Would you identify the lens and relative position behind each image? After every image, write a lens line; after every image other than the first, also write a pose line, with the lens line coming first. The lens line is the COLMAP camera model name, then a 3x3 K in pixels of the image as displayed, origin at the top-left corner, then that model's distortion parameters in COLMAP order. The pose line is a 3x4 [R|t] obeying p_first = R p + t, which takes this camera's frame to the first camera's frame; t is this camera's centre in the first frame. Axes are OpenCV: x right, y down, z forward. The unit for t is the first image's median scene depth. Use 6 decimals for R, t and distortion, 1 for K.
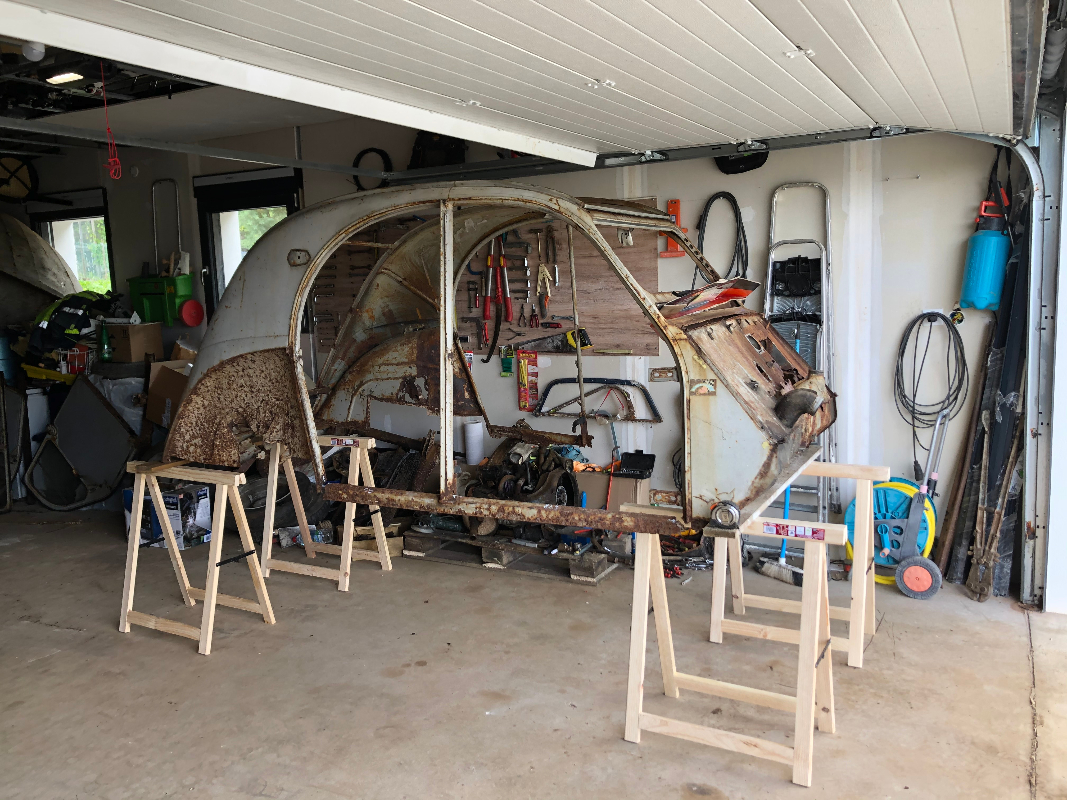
lens RADIAL K [[856.0, 0, 533.6], [0, 856.0, 403.3], [0, 0, 1]] dist [0.021479, 0.000091]
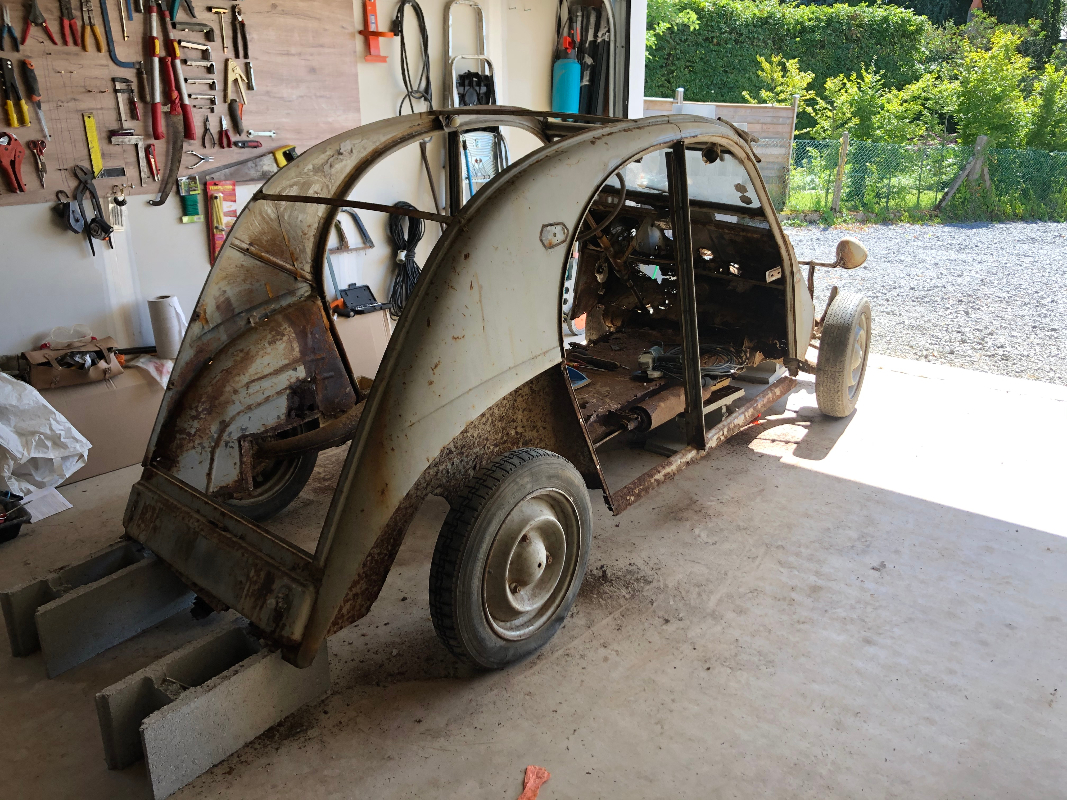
lens RADIAL K [[873.5, 0, 534.4], [0, 873.5, 390.7], [0, 0, 1]] dist [0.016221, 0.006261]
pose [[0.203657, -0.276286, 0.939250, -0.736020], [0.143325, 0.957433, 0.250558, -0.040364], [-0.968495, 0.083590, 0.234587, 0.595206]]
